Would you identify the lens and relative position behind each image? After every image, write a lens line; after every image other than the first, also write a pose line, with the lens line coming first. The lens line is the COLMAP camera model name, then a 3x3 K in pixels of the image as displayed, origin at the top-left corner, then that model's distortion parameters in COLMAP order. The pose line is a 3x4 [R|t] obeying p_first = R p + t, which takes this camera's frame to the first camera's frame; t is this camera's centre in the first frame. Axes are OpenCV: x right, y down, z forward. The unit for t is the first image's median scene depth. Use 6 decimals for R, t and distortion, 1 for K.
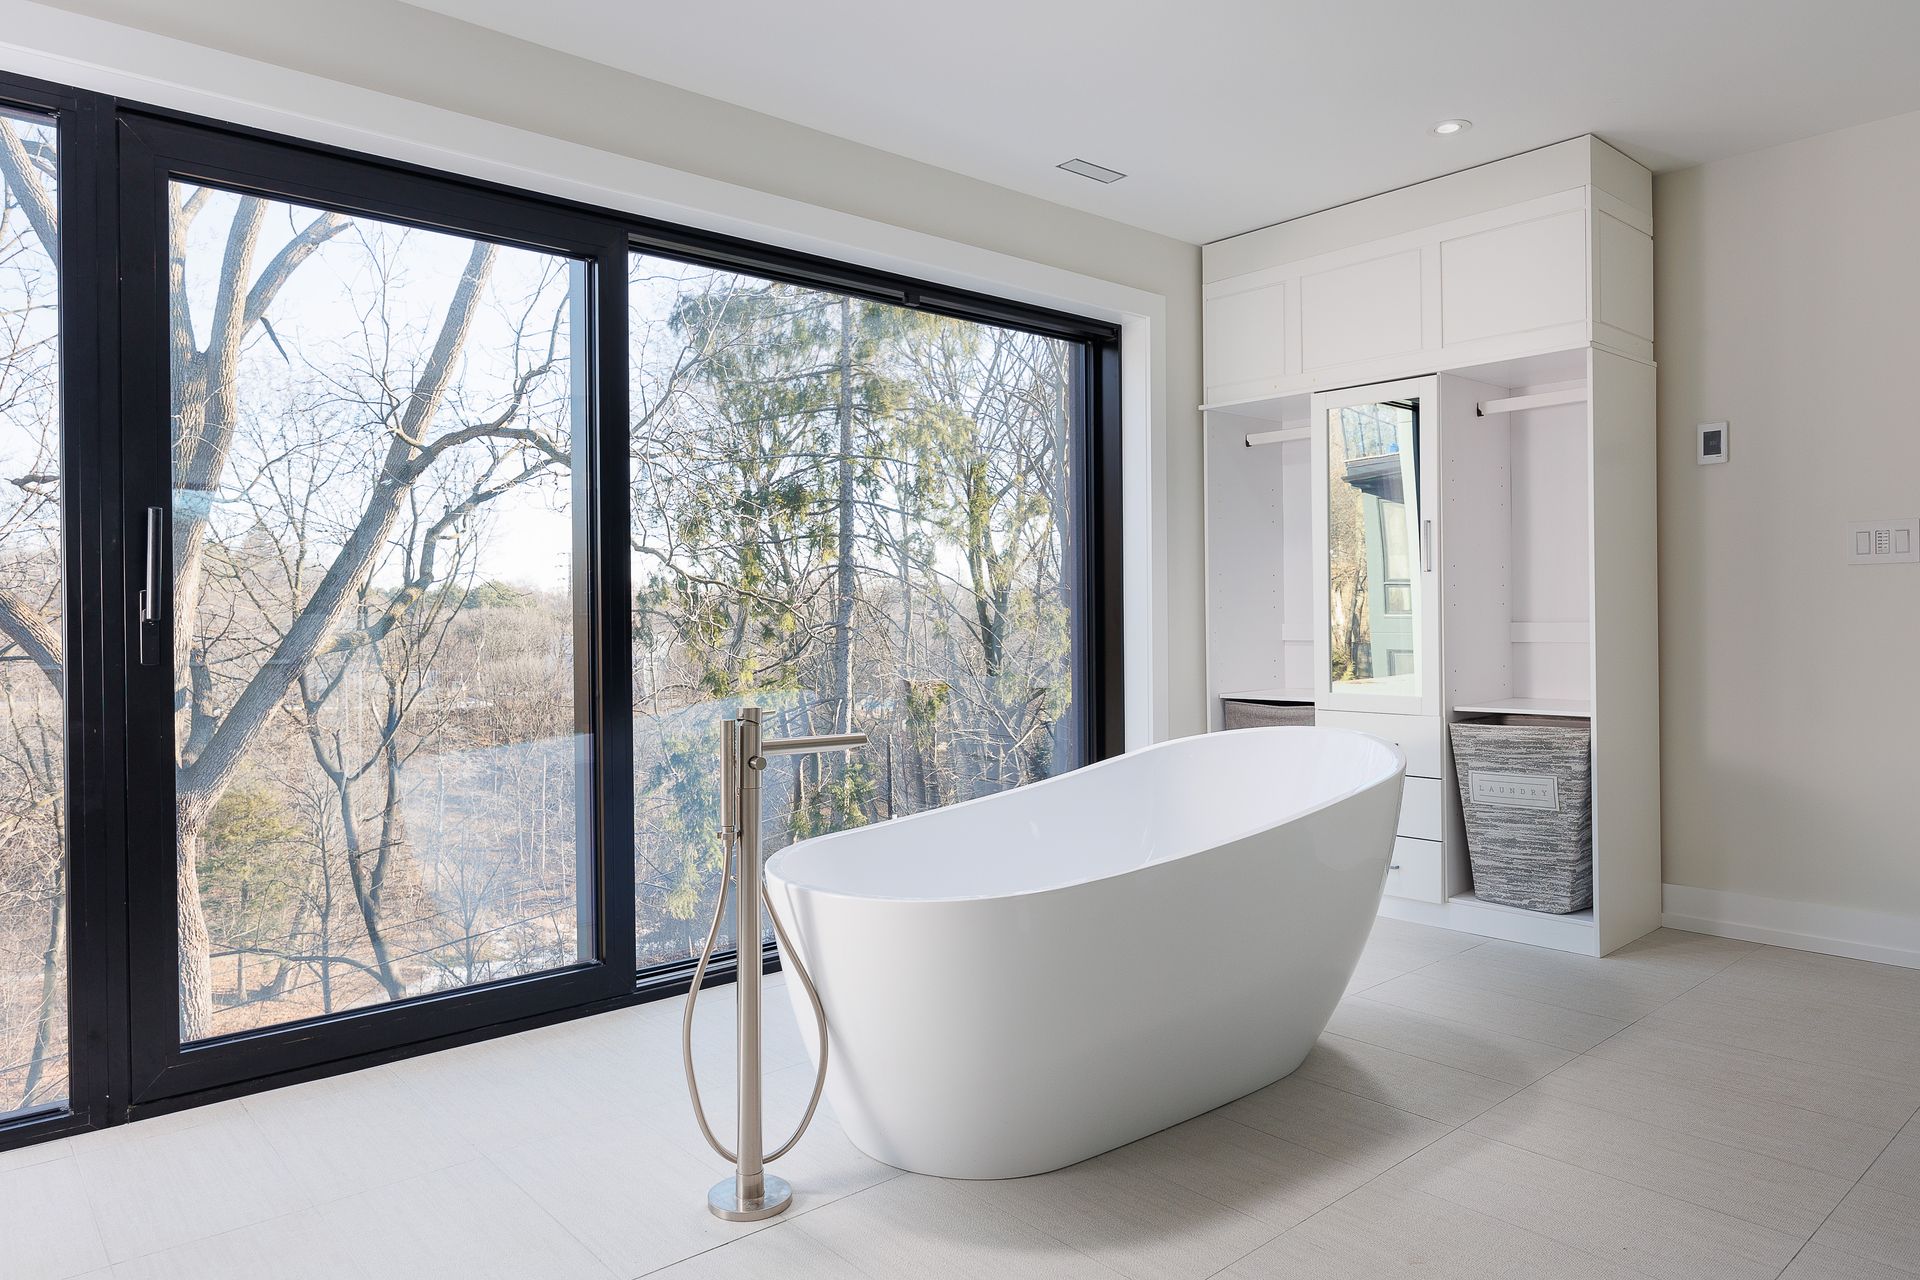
lens RADIAL K [[1212.6, 0, 960.0], [0, 1212.6, 640.0], [0, 0, 1]] dist [-0.029748, 0.000531]
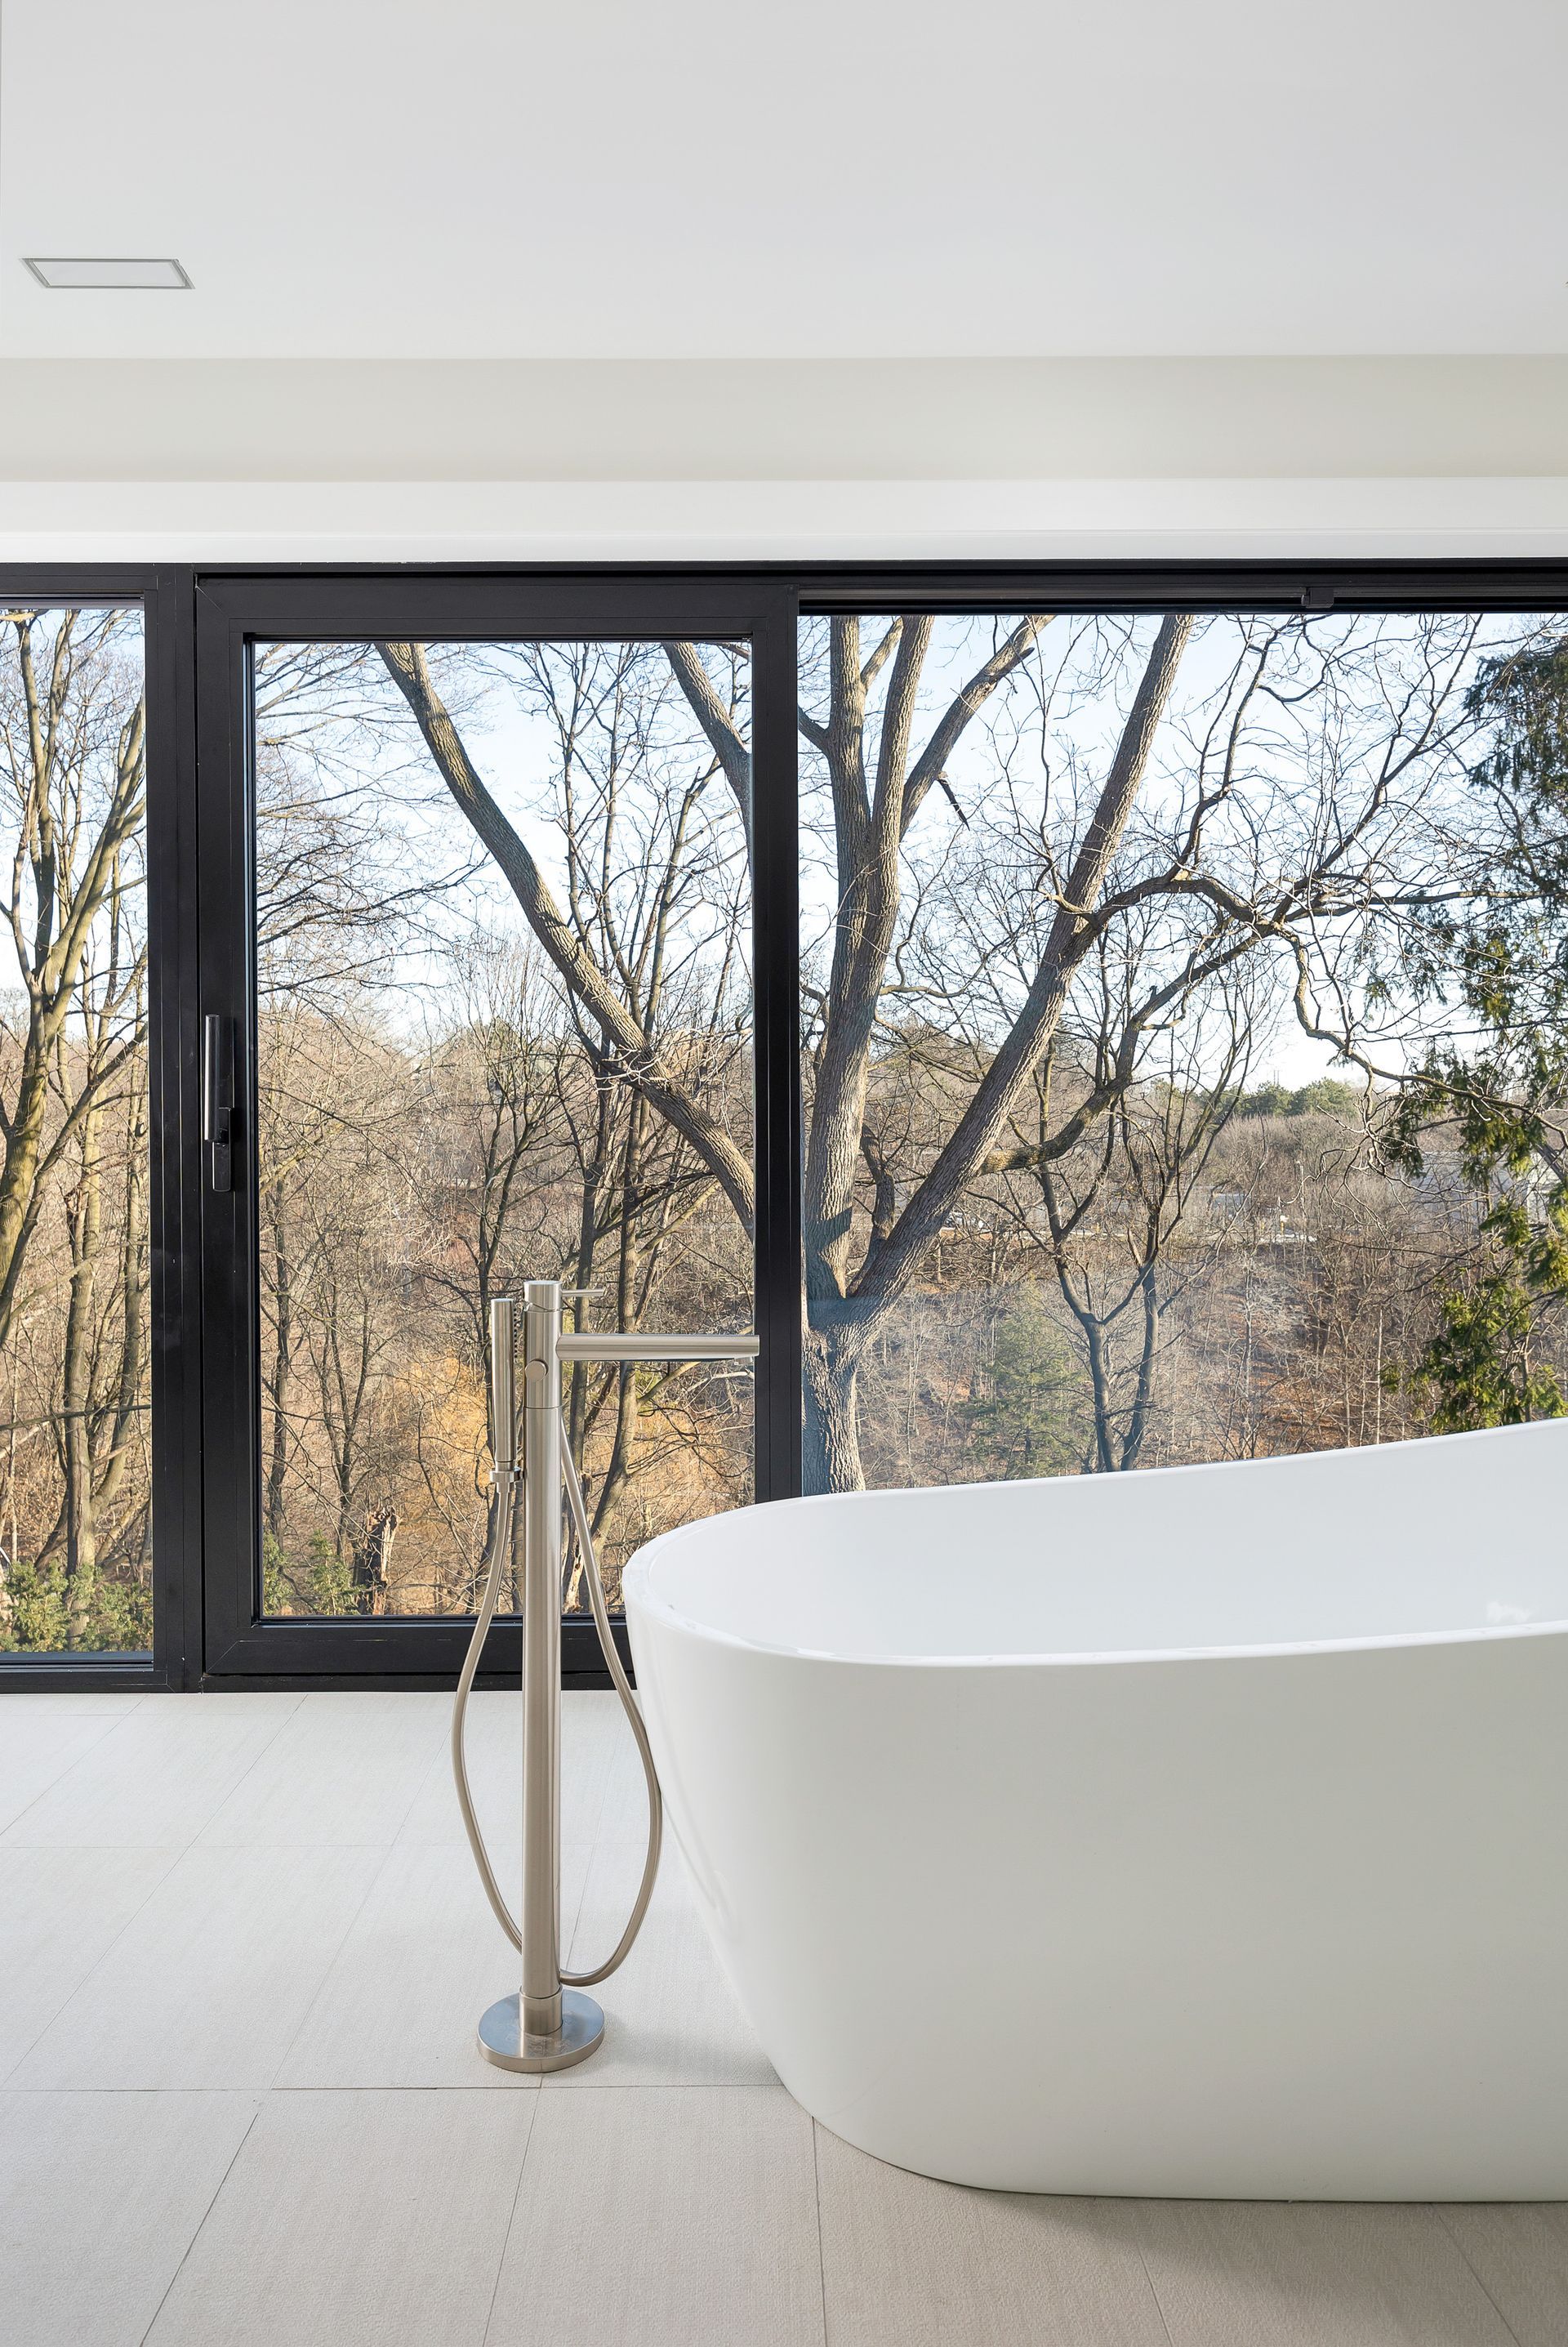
lens RADIAL K [[1567.4, 0, 785.1], [0, 1567.4, 1158.3], [0, 0, 1]] dist [0.001279, 0.000567]
pose [[0.747971, 0.008424, -0.663678, 0.097637], [-0.007124, 0.999964, 0.004663, -0.002574], [0.663693, 0.001241, 0.748004, 0.091636]]
